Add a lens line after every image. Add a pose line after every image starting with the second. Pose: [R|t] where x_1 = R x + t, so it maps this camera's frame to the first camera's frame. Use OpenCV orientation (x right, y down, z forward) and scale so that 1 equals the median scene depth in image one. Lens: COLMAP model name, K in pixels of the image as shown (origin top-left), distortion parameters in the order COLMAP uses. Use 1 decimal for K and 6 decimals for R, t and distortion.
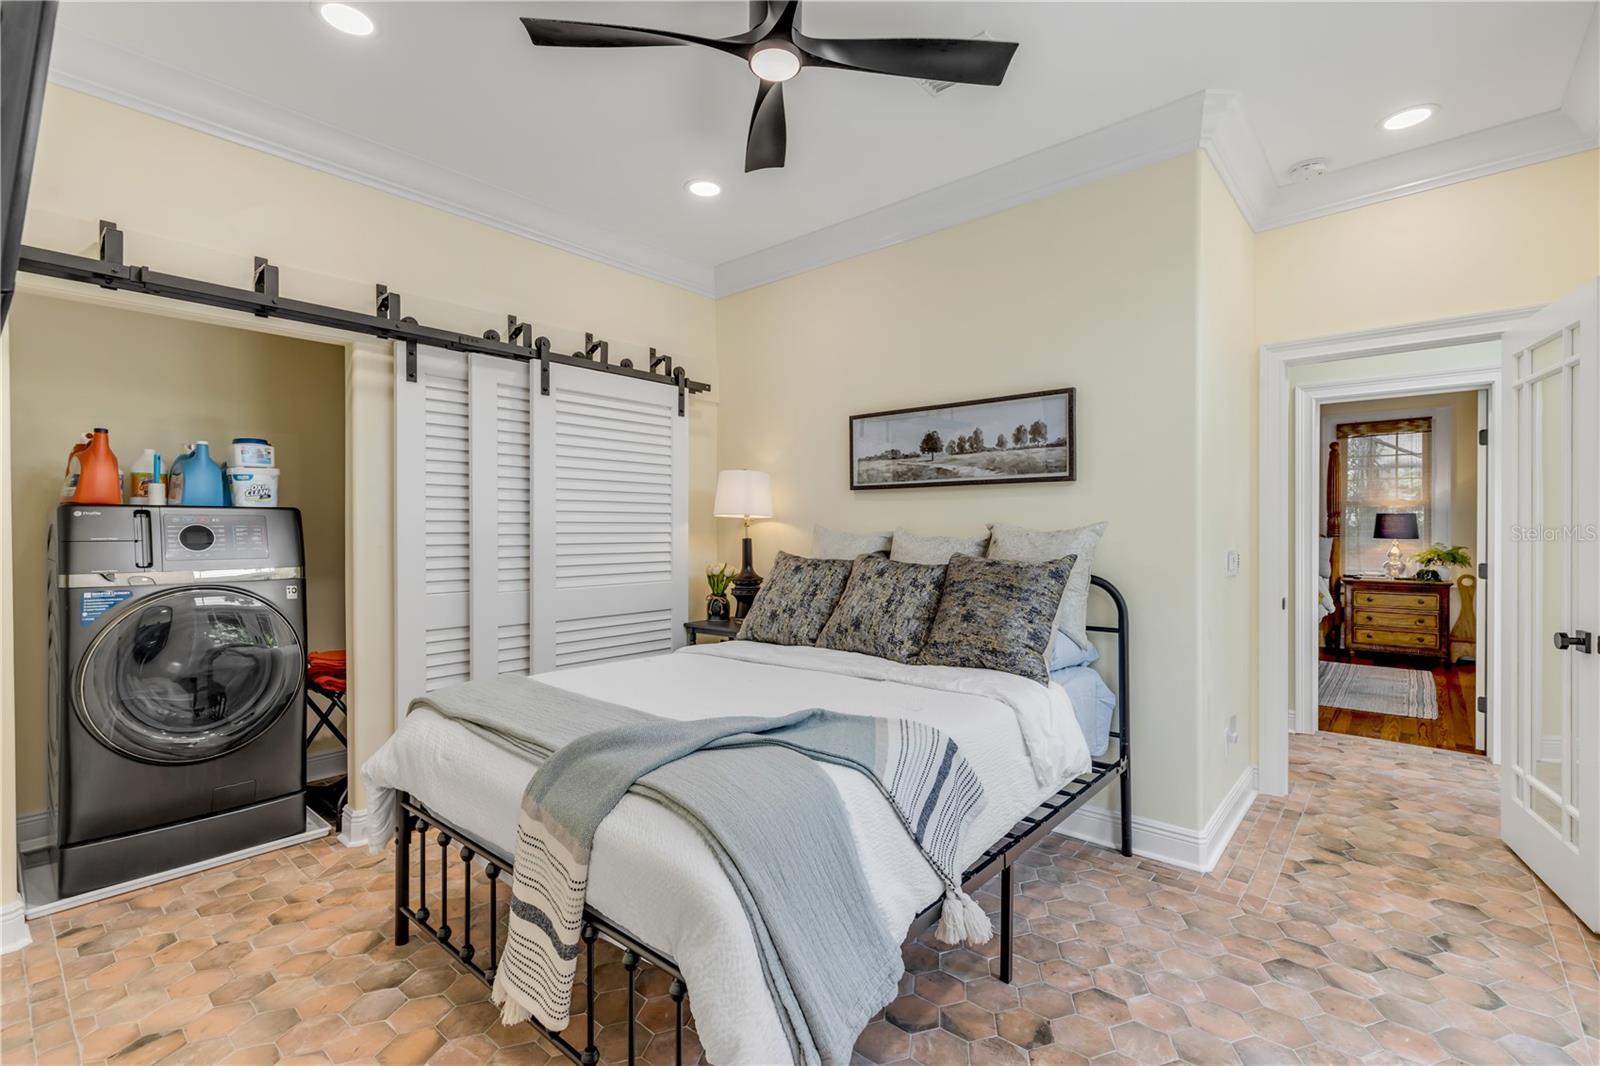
lens RADIAL K [[728.4, 0, 794.0], [0, 728.4, 536.6], [0, 0, 1]] dist [0.004840, -0.001445]
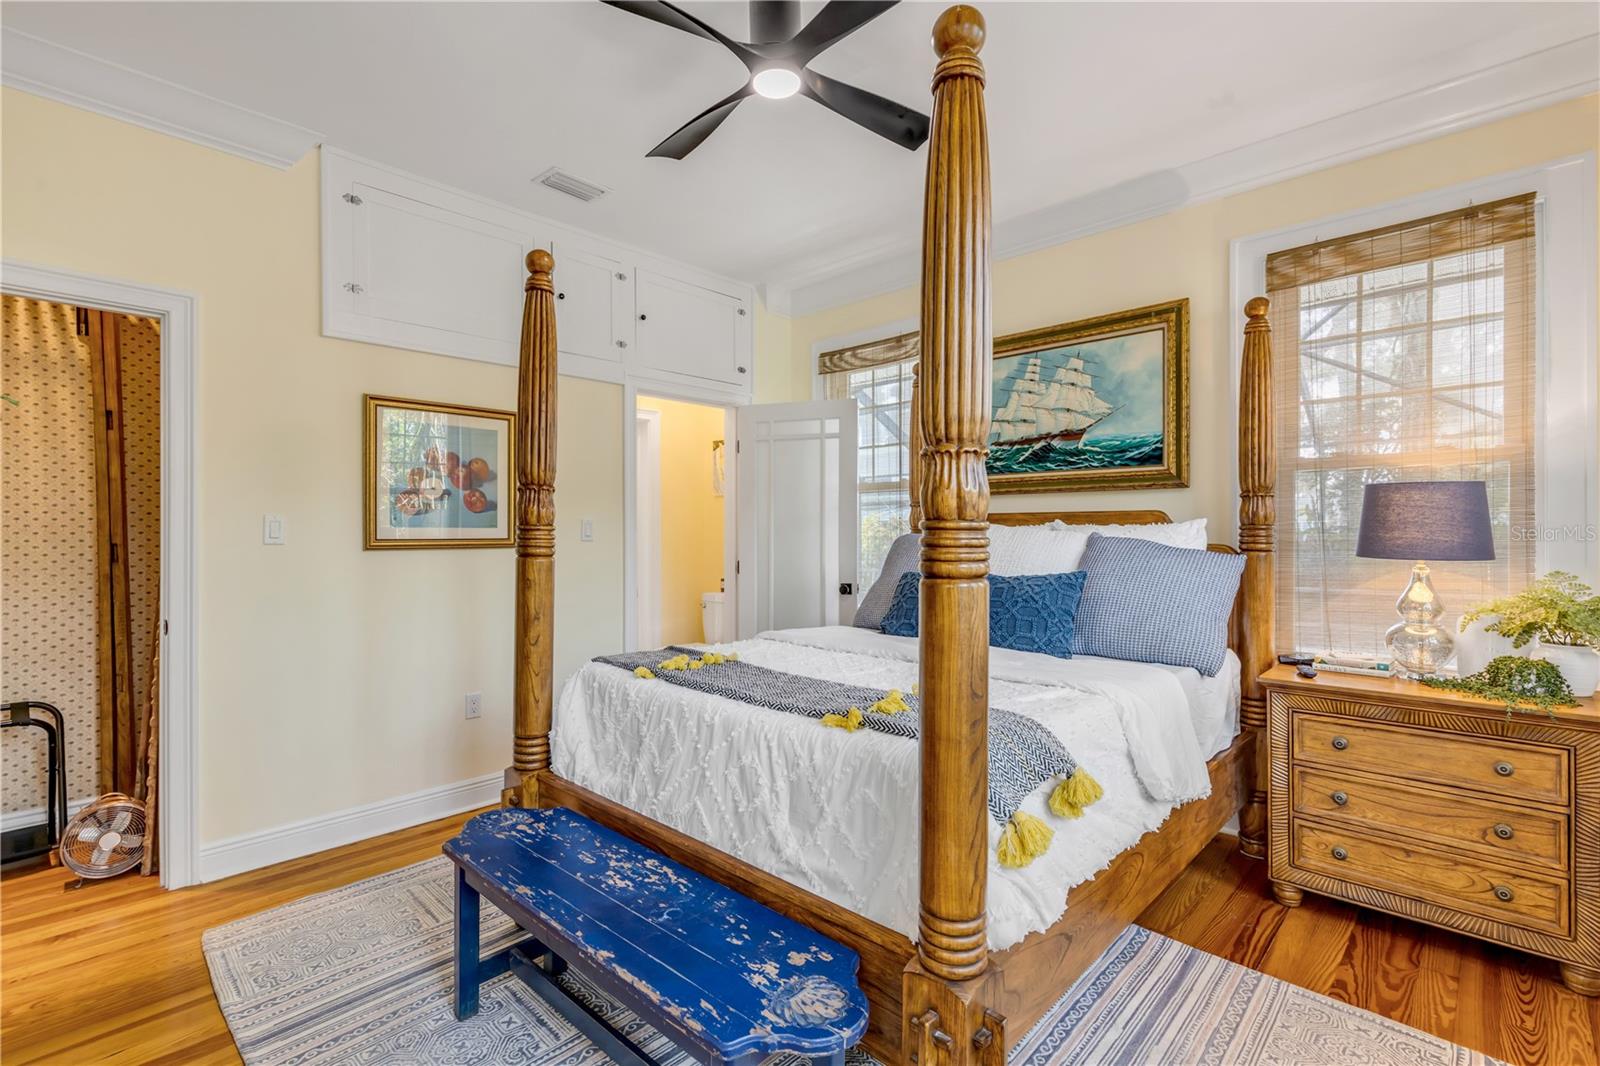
lens RADIAL K [[728.4, 0, 798.9], [0, 728.4, 536.1], [0, 0, 1]] dist [0.004840, -0.001445]
pose [[0.998919, -0.002762, -0.046413, 0.556178], [0.003029, 0.999979, 0.005688, -0.010797], [0.046396, -0.005822, 0.998906, 0.654876]]
